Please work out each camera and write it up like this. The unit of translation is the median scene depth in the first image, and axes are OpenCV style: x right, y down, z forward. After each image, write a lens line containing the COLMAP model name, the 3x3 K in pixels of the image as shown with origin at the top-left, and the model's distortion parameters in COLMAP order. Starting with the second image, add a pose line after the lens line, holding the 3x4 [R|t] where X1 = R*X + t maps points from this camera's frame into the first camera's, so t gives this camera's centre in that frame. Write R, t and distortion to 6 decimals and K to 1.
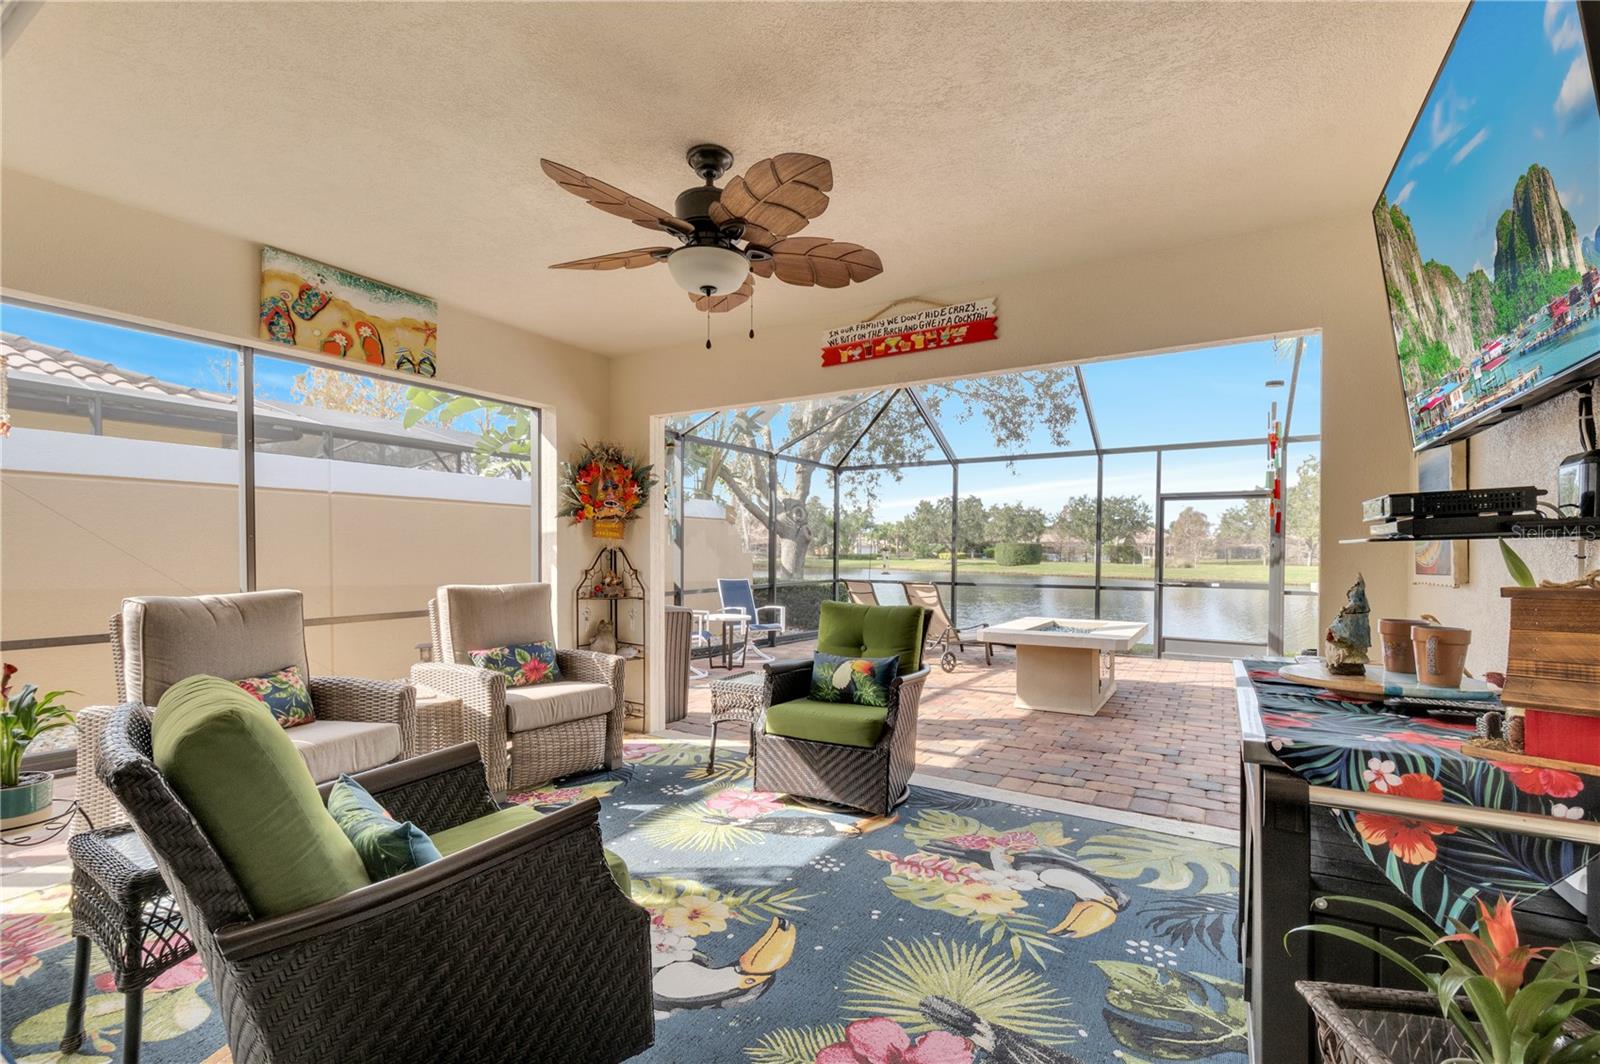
lens RADIAL K [[729.1, 0, 786.6], [0, 729.1, 566.0], [0, 0, 1]] dist [0.001388, -0.000019]
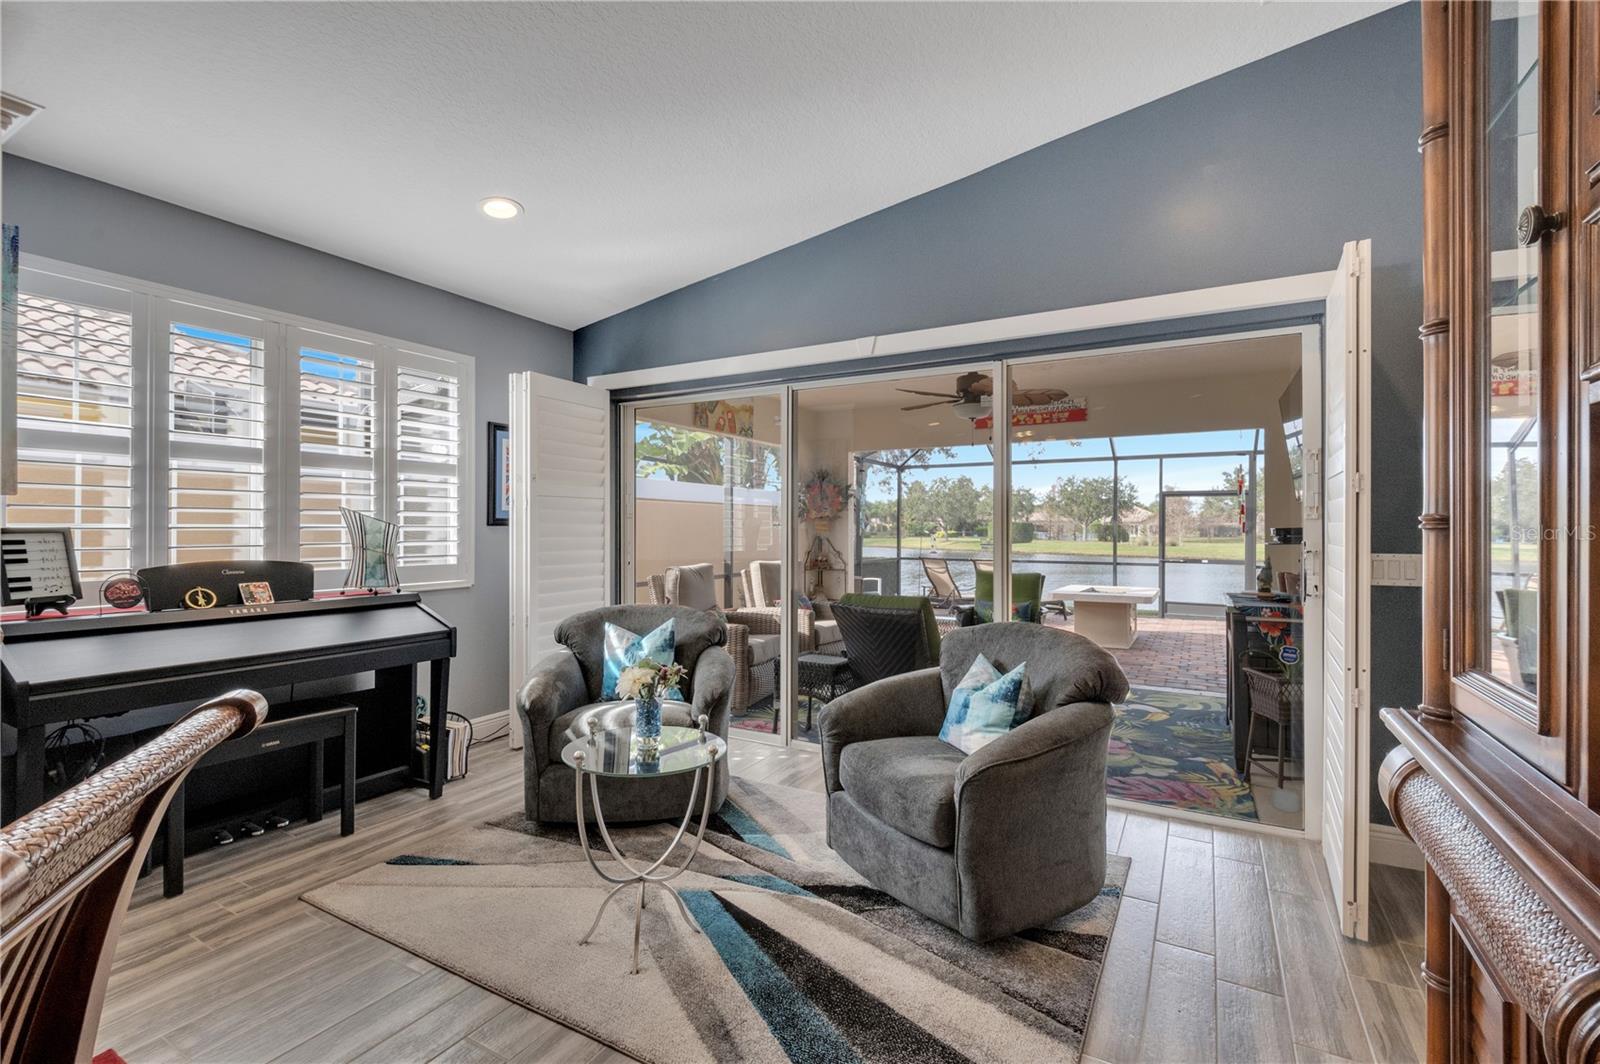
lens RADIAL K [[729.1, 0, 795.8], [0, 729.1, 528.2], [0, 0, 1]] dist [0.001388, -0.000019]
pose [[0.999626, 0.000082, 0.027346, -0.071894], [0.000517, 0.999760, -0.021921, -0.002059], [-0.027341, 0.021927, 0.999386, -0.114346]]
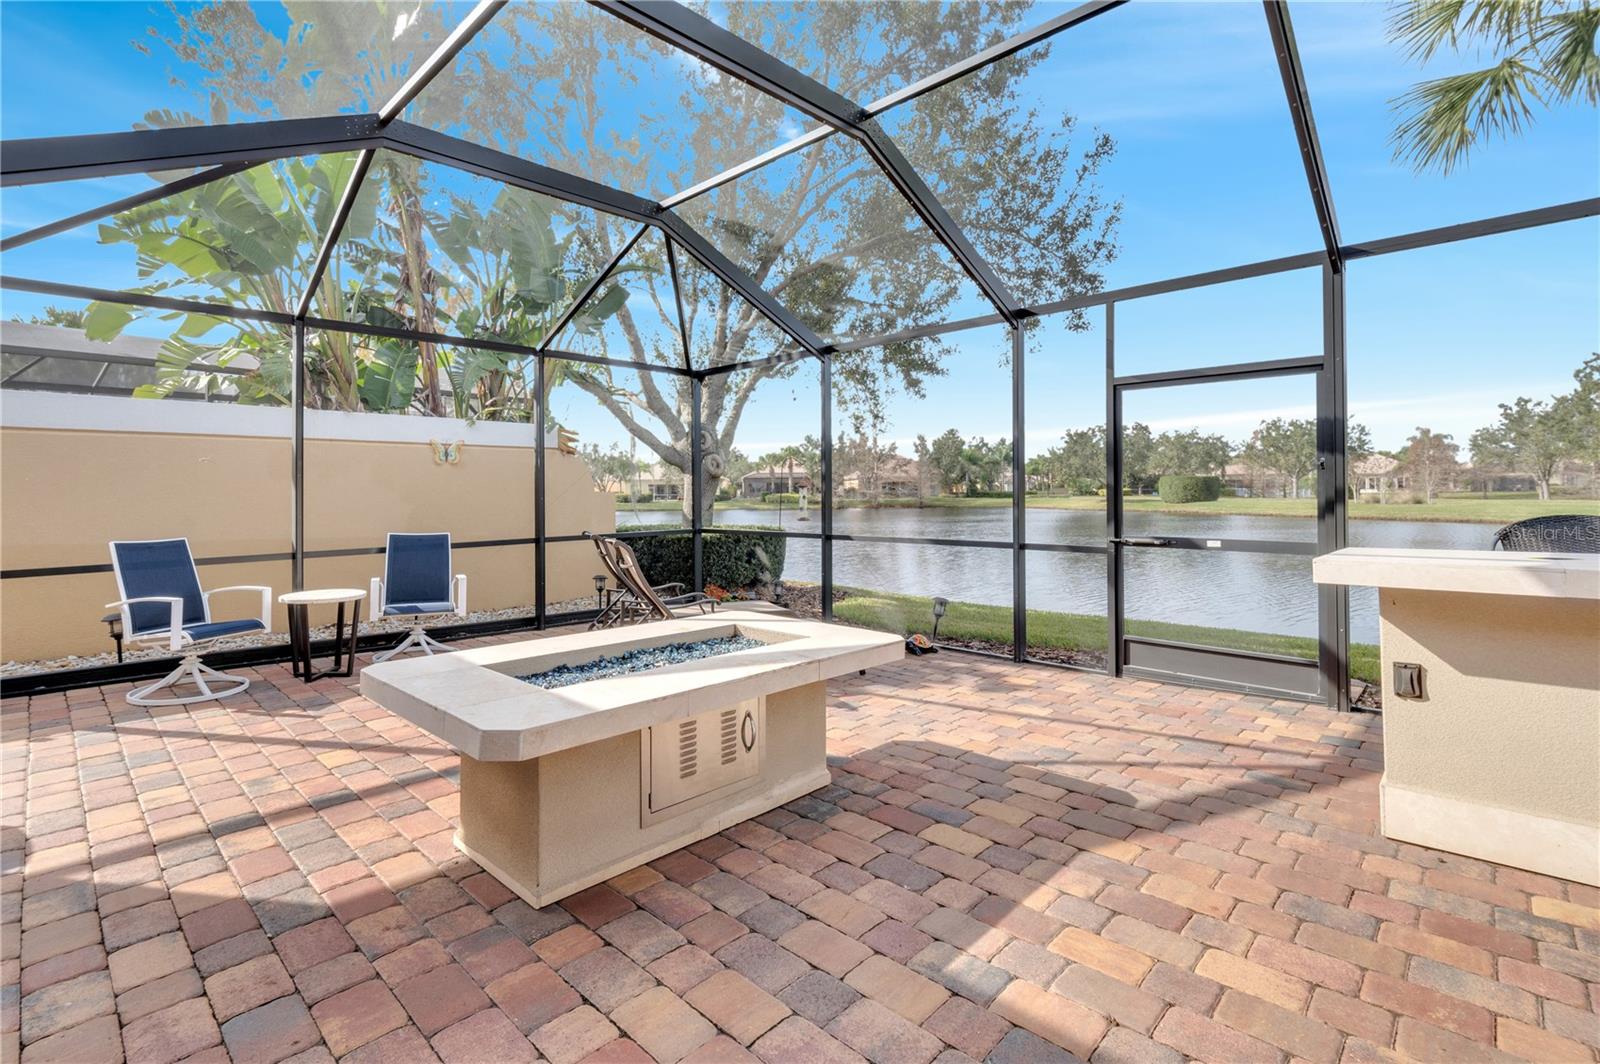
lens RADIAL K [[729.1, 0, 805.6], [0, 729.1, 493.5], [0, 0, 1]] dist [0.001388, -0.000019]
pose [[0.974599, -0.012141, -0.223626, 0.459235], [0.008581, 0.999821, -0.016881, -0.005368], [0.223790, 0.014533, 0.974529, 0.465171]]
